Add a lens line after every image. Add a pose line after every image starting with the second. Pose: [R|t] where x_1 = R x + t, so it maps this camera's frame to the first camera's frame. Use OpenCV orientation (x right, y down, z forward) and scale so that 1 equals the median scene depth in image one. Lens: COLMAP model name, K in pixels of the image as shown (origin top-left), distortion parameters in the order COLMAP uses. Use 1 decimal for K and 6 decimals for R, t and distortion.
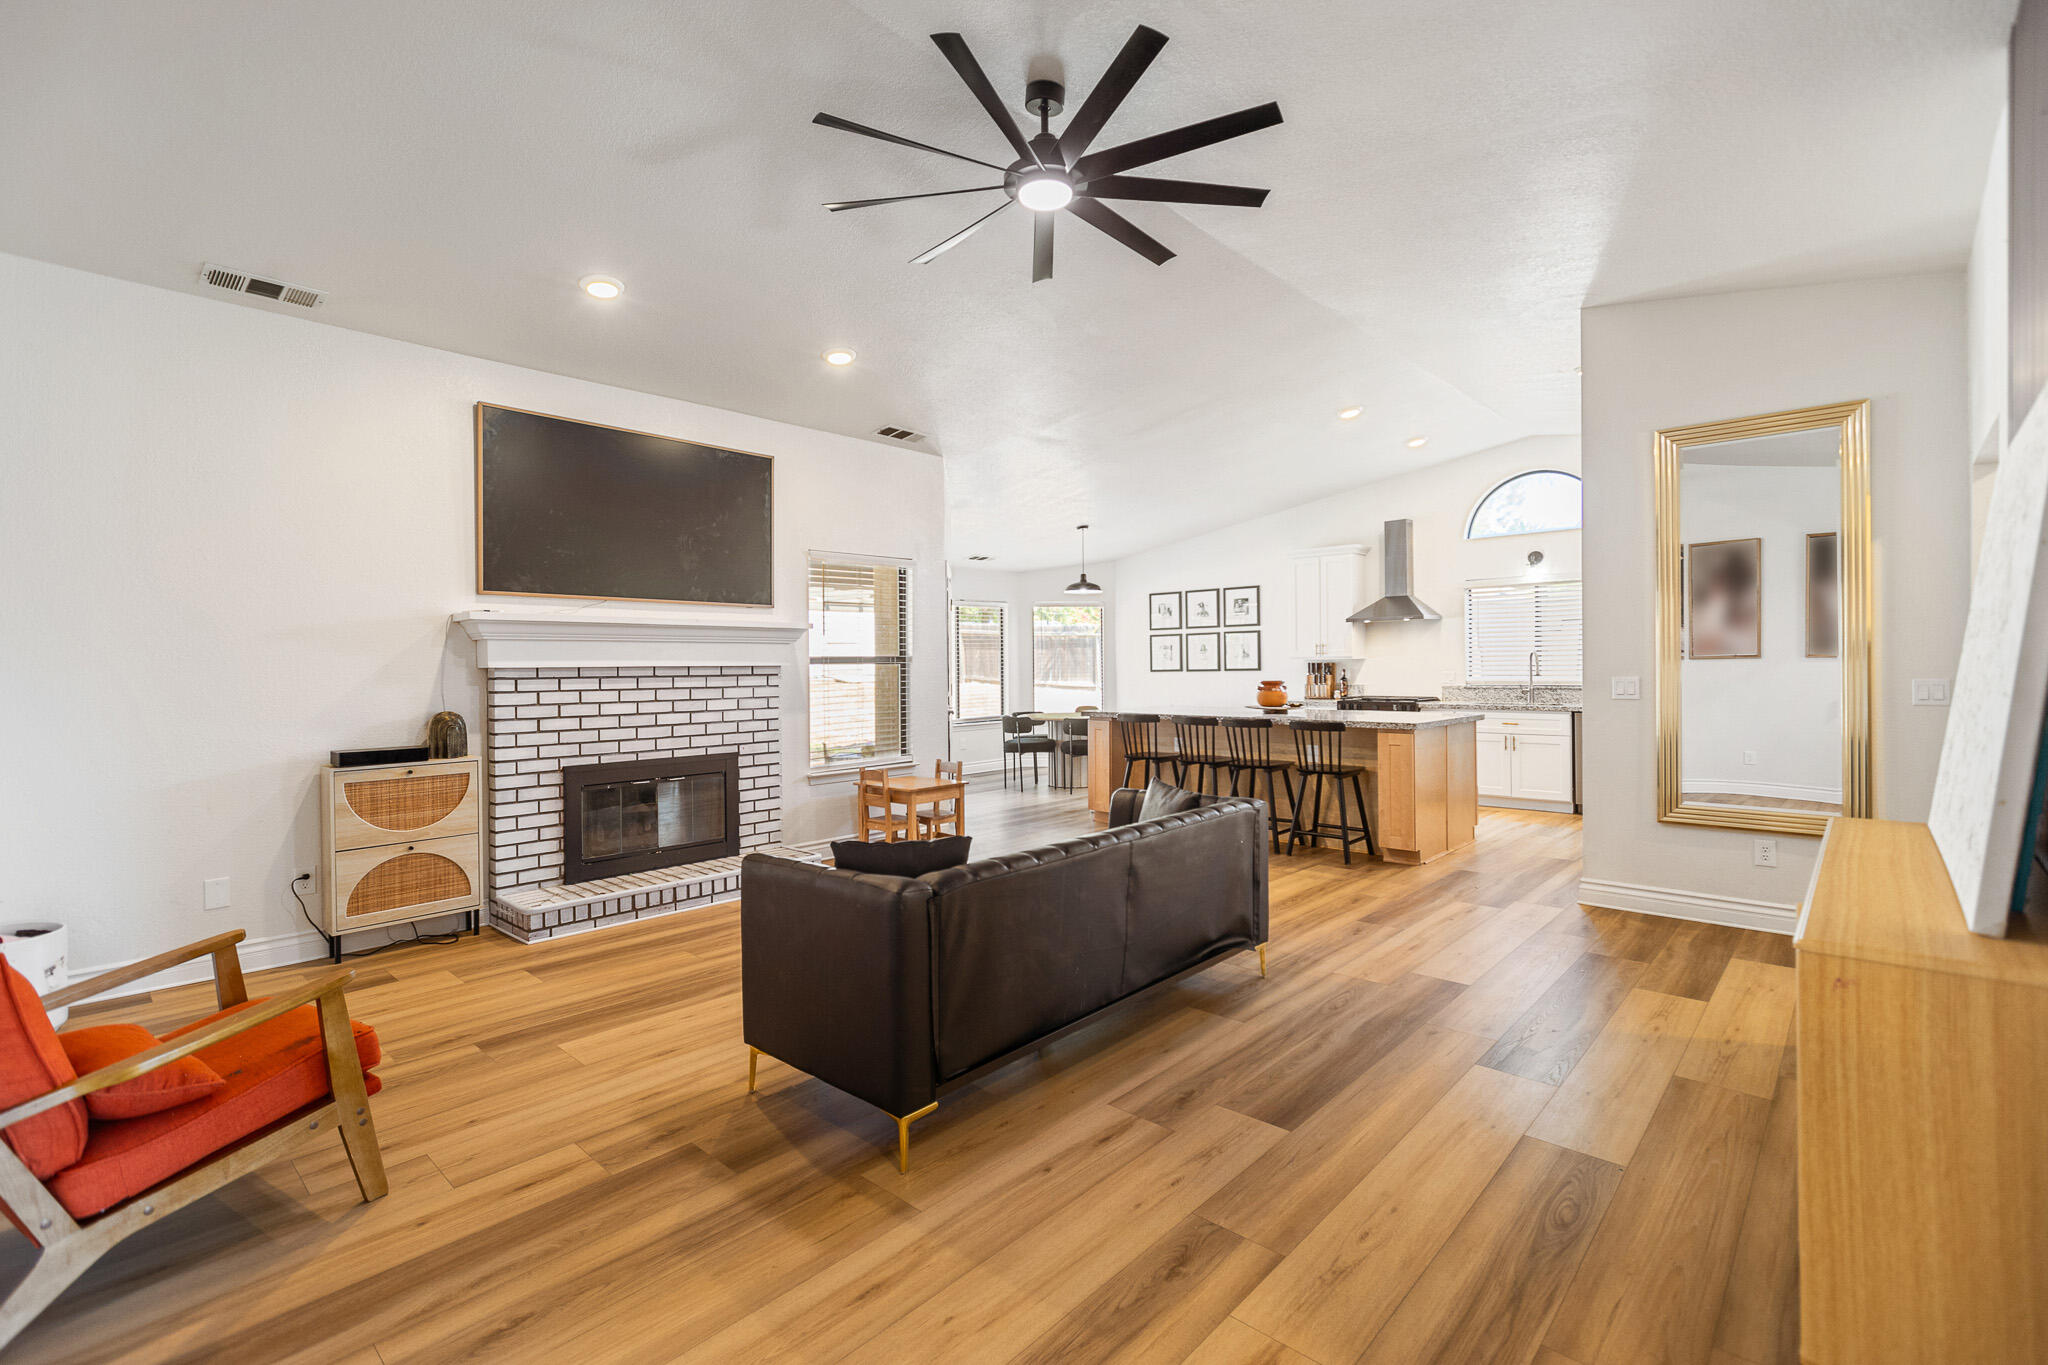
lens RADIAL K [[927.7, 0, 1026.0], [0, 927.7, 666.3], [0, 0, 1]] dist [0.008047, -0.000080]
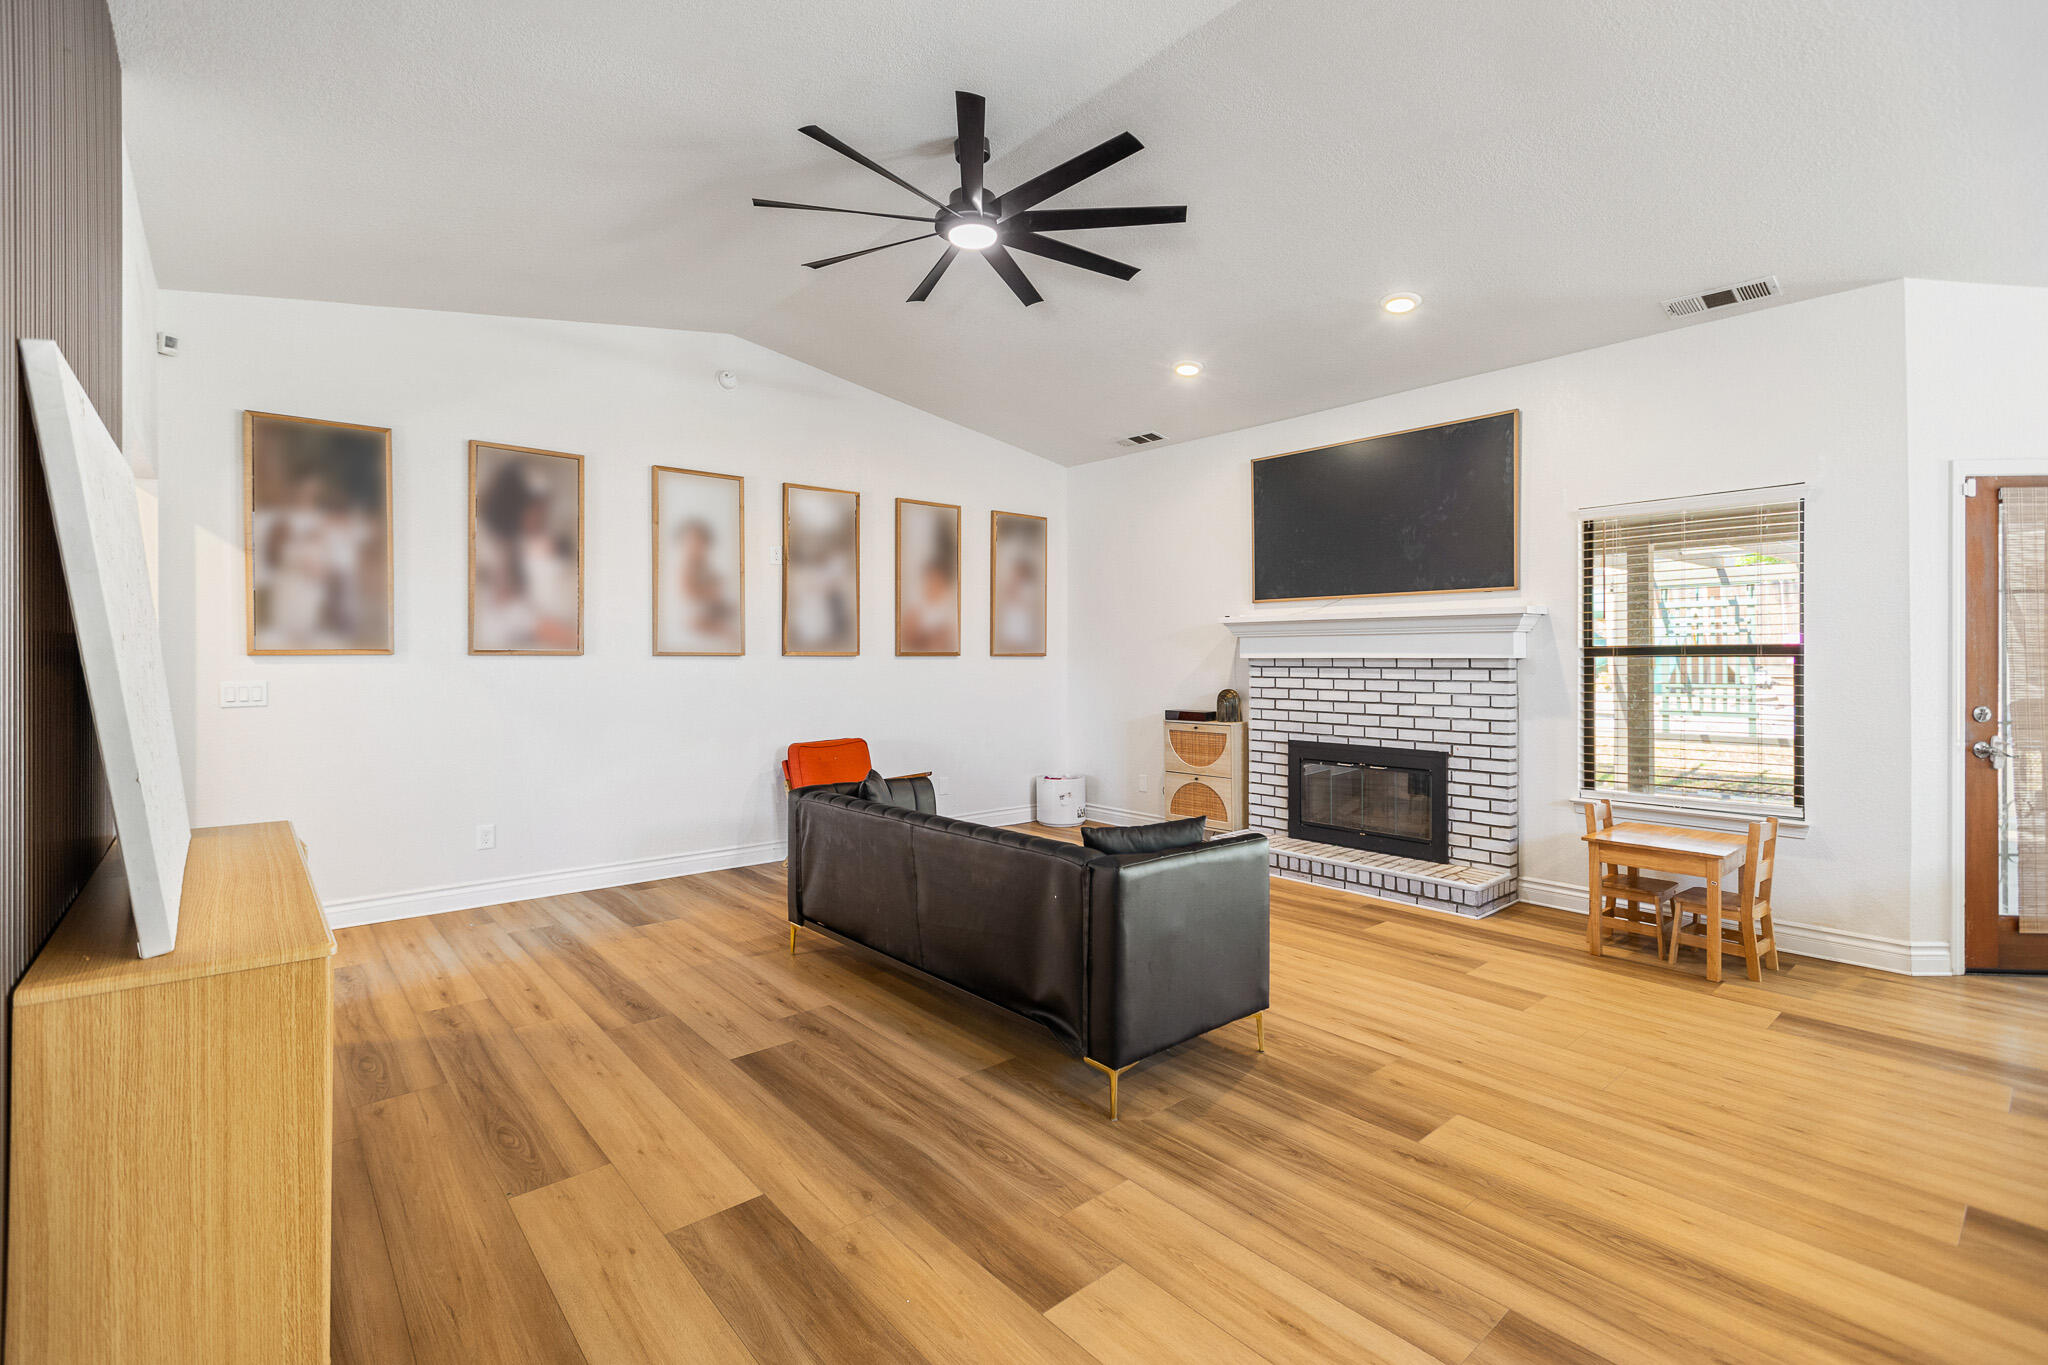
lens RADIAL K [[900.1, 0, 1011.4], [0, 900.1, 660.1], [0, 0, 1]] dist [-0.002106, -0.000048]
pose [[-0.121795, 0.009815, -0.992507, 0.607301], [-0.000610, 0.999950, 0.009964, -0.006876], [0.992555, 0.001819, -0.121783, 0.664093]]
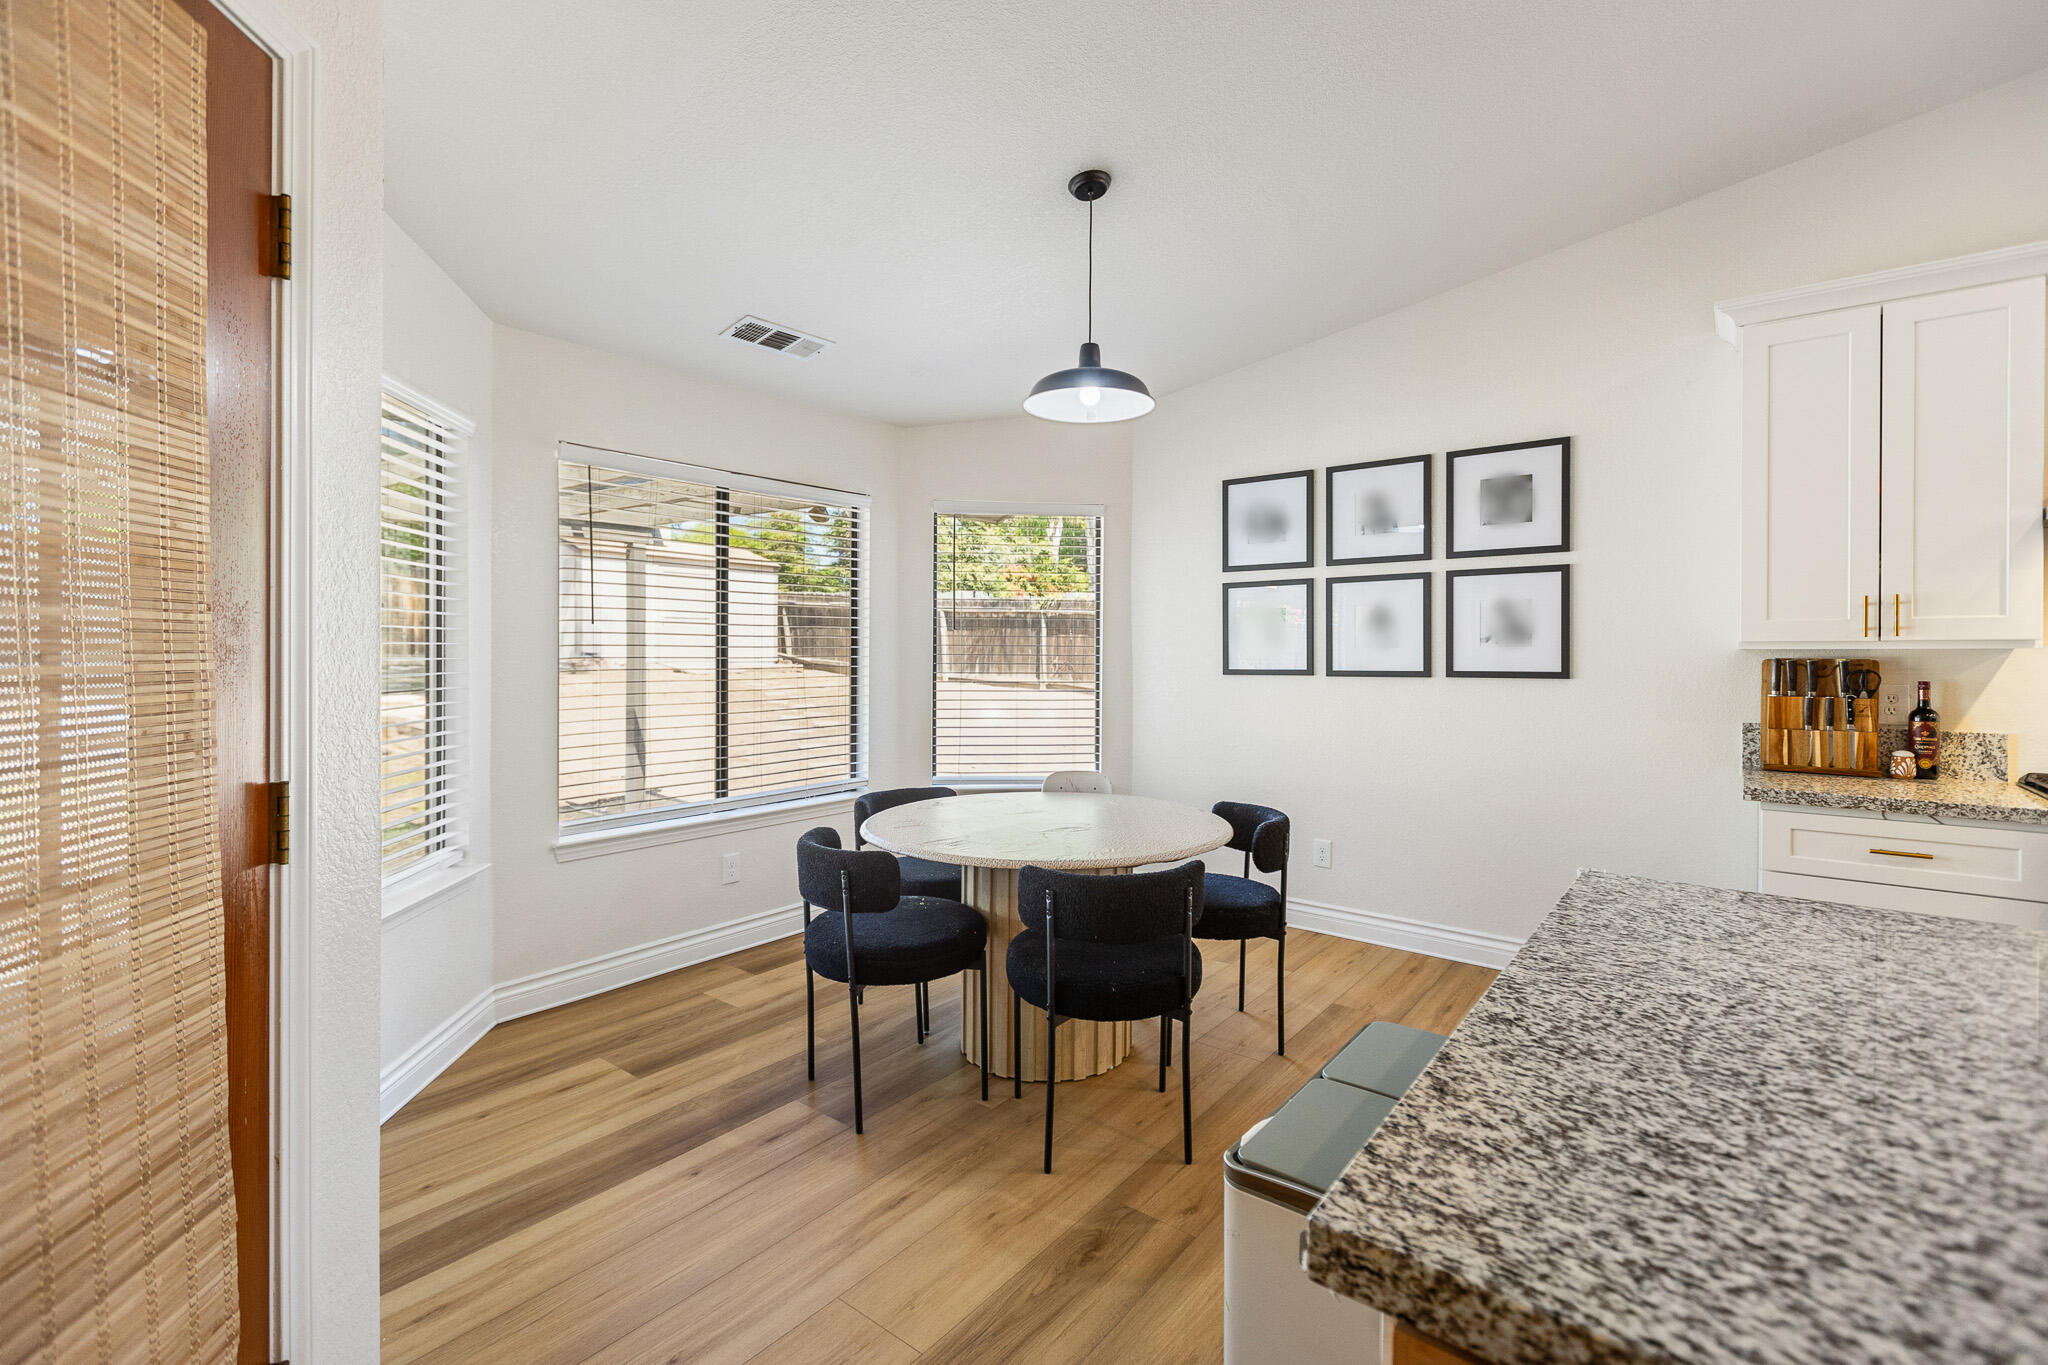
lens RADIAL K [[916.2, 0, 1030.4], [0, 916.2, 658.2], [0, 0, 1]] dist [0.001774, 0.000508]
pose [[0.996034, 0.013962, 0.087866, 0.031261], [-0.014208, 0.999897, 0.002178, -0.001856], [-0.087826, -0.003418, 0.996130, 1.206534]]
